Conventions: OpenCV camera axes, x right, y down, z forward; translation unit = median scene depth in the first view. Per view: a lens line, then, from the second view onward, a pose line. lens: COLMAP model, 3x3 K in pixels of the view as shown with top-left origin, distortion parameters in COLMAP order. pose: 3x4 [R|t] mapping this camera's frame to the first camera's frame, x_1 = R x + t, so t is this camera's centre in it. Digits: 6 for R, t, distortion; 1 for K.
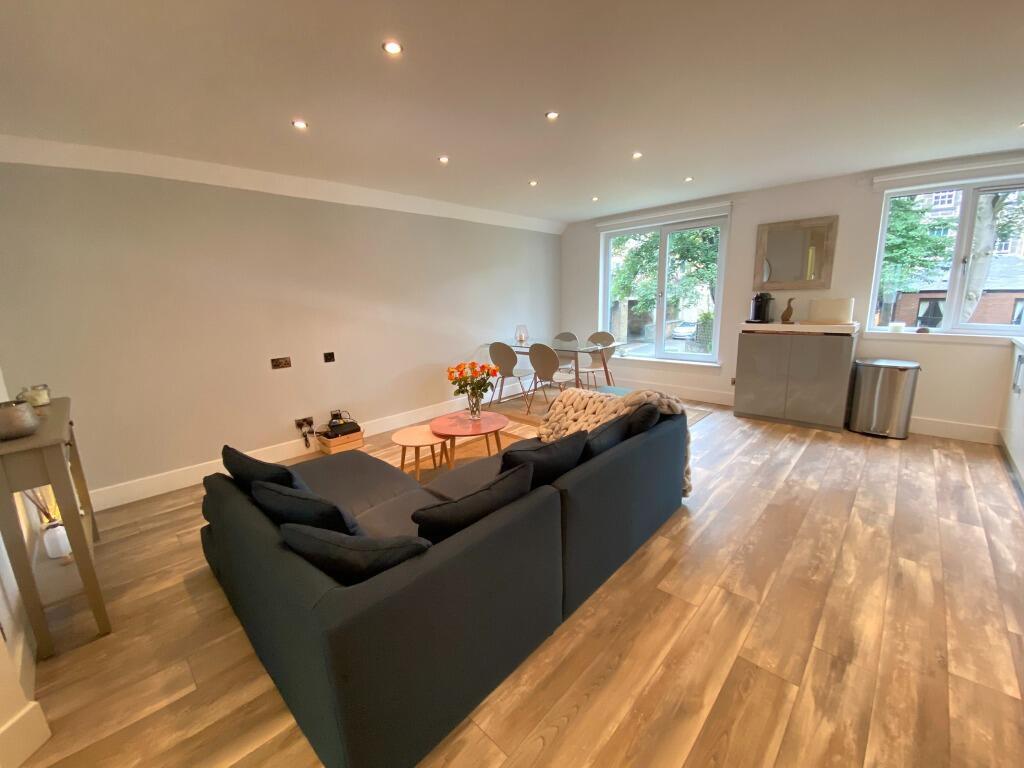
lens RADIAL K [[412.2, 0, 505.4], [0, 412.2, 390.4], [0, 0, 1]] dist [0.001594, -0.011939]
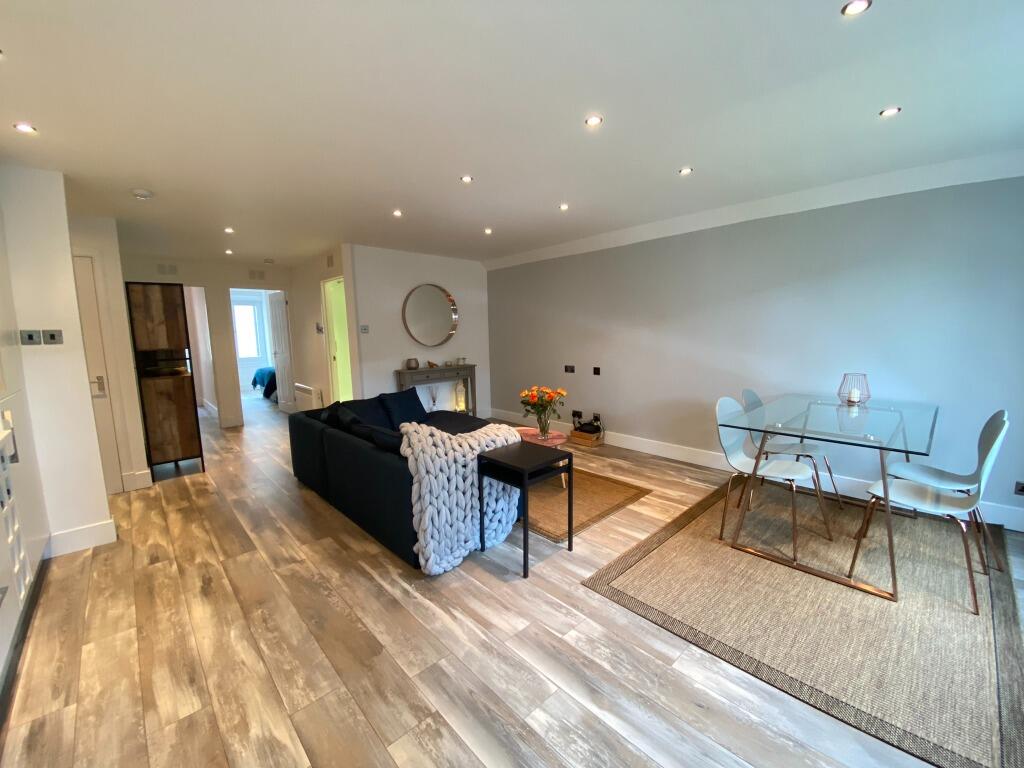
lens RADIAL K [[412.2, 0, 513.3], [0, 412.2, 375.6], [0, 0, 1]] dist [0.001594, -0.011939]
pose [[-0.042419, 0.142128, -0.988939, 1.183169], [-0.199089, 0.968776, 0.147770, -0.286176], [0.979063, 0.203156, -0.012799, 1.078298]]
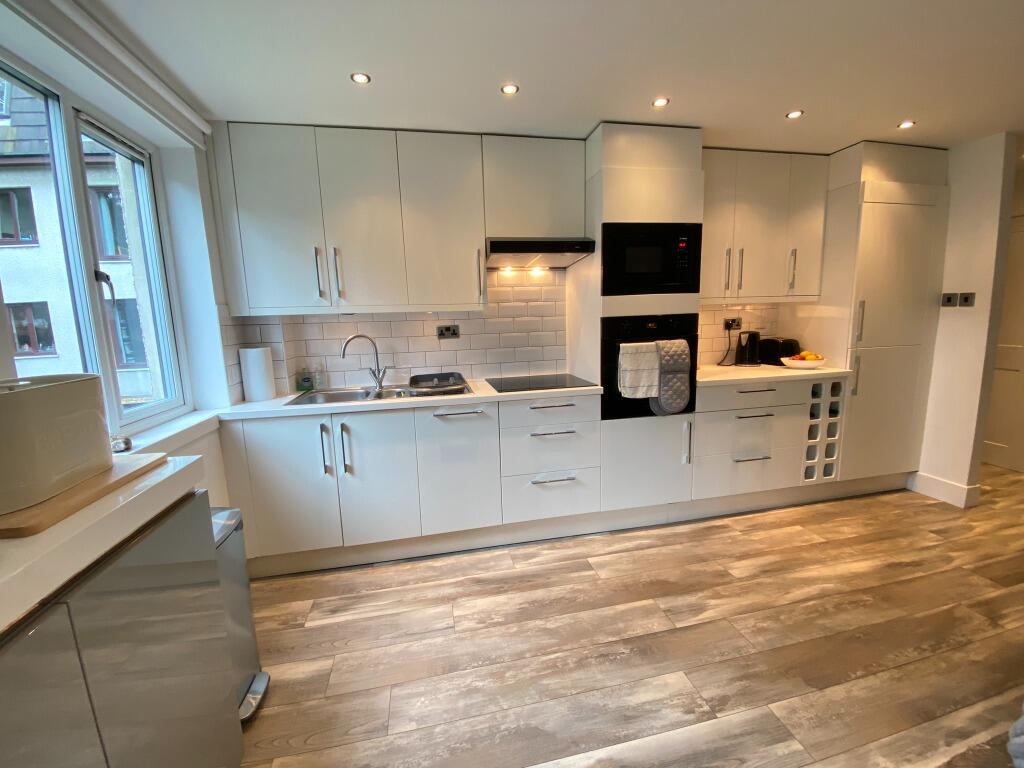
lens RADIAL K [[412.2, 0, 508.0], [0, 412.2, 383.0], [0, 0, 1]] dist [0.001594, -0.011939]
pose [[-0.827732, -0.031205, 0.560255, 0.664121], [0.177516, 0.932609, 0.314211, -0.342393], [-0.532304, 0.359537, -0.766411, 1.432261]]
